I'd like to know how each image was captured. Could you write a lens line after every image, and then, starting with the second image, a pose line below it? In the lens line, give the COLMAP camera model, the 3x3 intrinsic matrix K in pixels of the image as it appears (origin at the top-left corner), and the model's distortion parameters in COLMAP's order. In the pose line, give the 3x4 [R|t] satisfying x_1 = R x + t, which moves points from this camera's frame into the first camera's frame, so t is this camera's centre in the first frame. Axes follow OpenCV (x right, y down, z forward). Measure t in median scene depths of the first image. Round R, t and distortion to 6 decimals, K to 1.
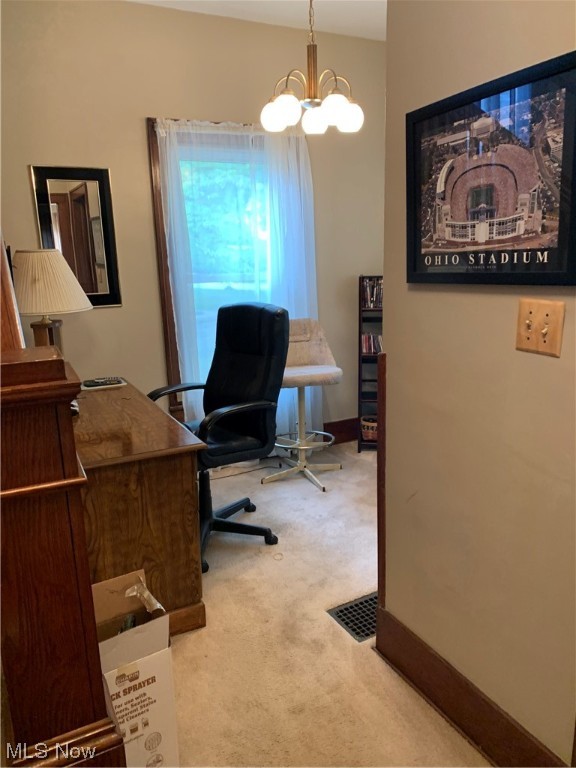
lens RADIAL K [[595.1, 0, 306.7], [0, 595.1, 383.0], [0, 0, 1]] dist [0.005429, -0.012419]
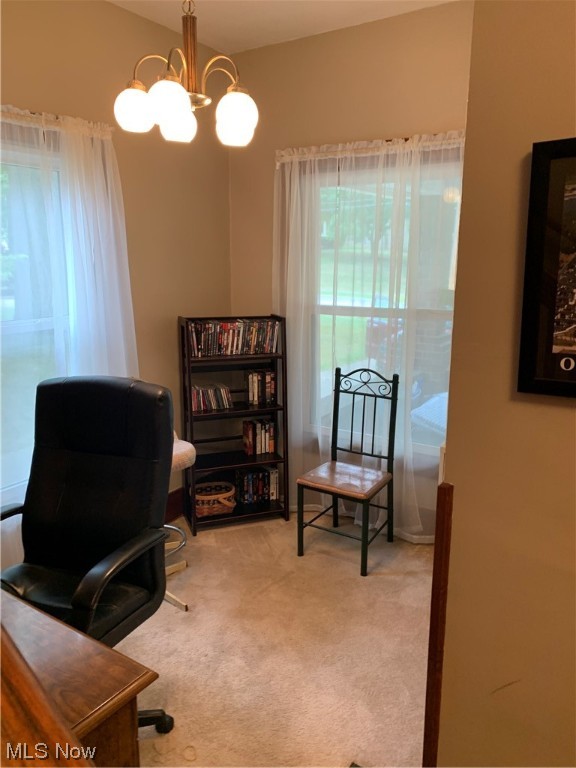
lens RADIAL K [[595.1, 0, 306.7], [0, 595.1, 383.0], [0, 0, 1]] dist [0.005429, -0.012419]
pose [[0.883267, -0.066214, 0.464172, -0.203066], [0.075185, 0.997169, -0.000822, -0.113141], [-0.462804, 0.035625, 0.885745, 0.297498]]
